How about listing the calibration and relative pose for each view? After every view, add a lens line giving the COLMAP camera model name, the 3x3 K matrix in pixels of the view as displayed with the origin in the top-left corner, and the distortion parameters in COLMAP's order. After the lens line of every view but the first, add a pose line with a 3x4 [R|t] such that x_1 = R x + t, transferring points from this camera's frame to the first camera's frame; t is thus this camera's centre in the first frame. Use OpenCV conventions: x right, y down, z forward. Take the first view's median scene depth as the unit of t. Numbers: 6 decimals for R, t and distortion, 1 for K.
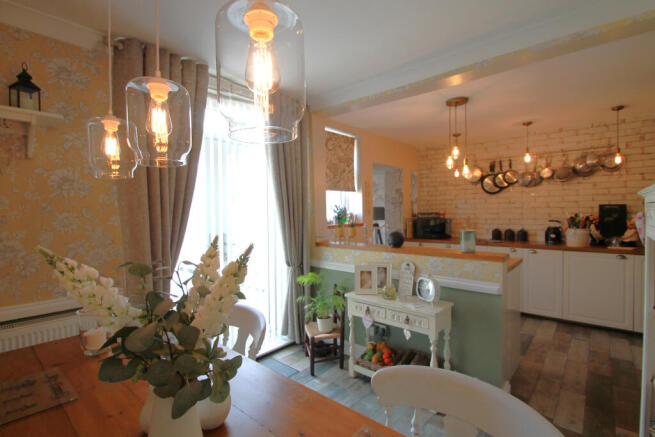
lens RADIAL K [[308.2, 0, 320.0], [0, 308.2, 217.9], [0, 0, 1]] dist [-0.001545, -0.000810]
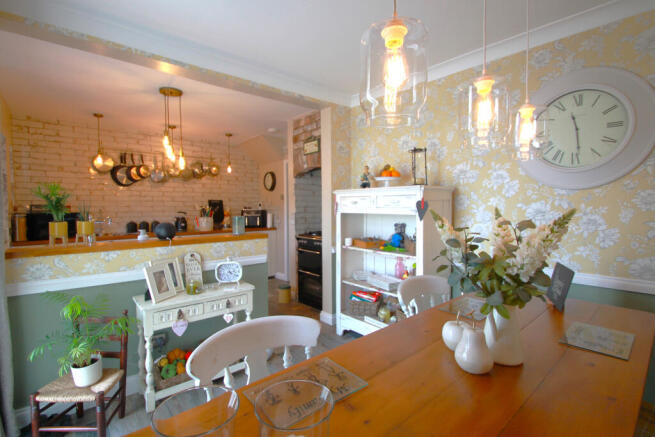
lens RADIAL K [[308.2, 0, 320.0], [0, 308.2, 217.9], [0, 0, 1]] dist [-0.001545, -0.000810]
pose [[0.144447, -0.027533, 0.989129, -0.380976], [0.020924, 0.999474, 0.024765, 0.013044], [-0.989291, 0.017119, 0.144947, 0.300485]]
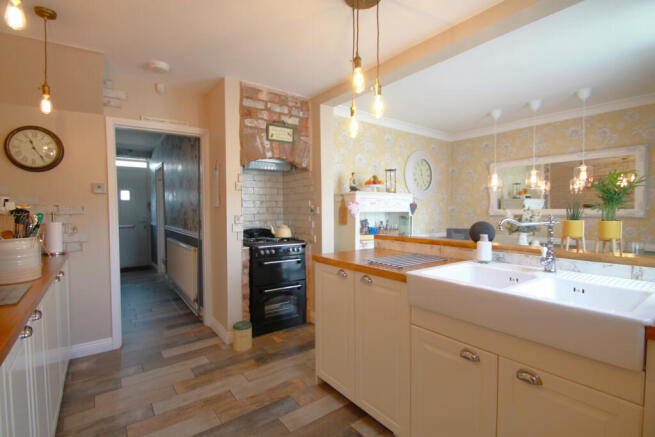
lens RADIAL K [[308.2, 0, 320.0], [0, 308.2, 217.9], [0, 0, 1]] dist [-0.001545, -0.000810]
pose [[-0.976485, 0.005457, 0.215517, 0.318236], [0.015766, 0.998810, 0.046147, -0.004538], [-0.215009, 0.048459, -0.975409, 1.237582]]
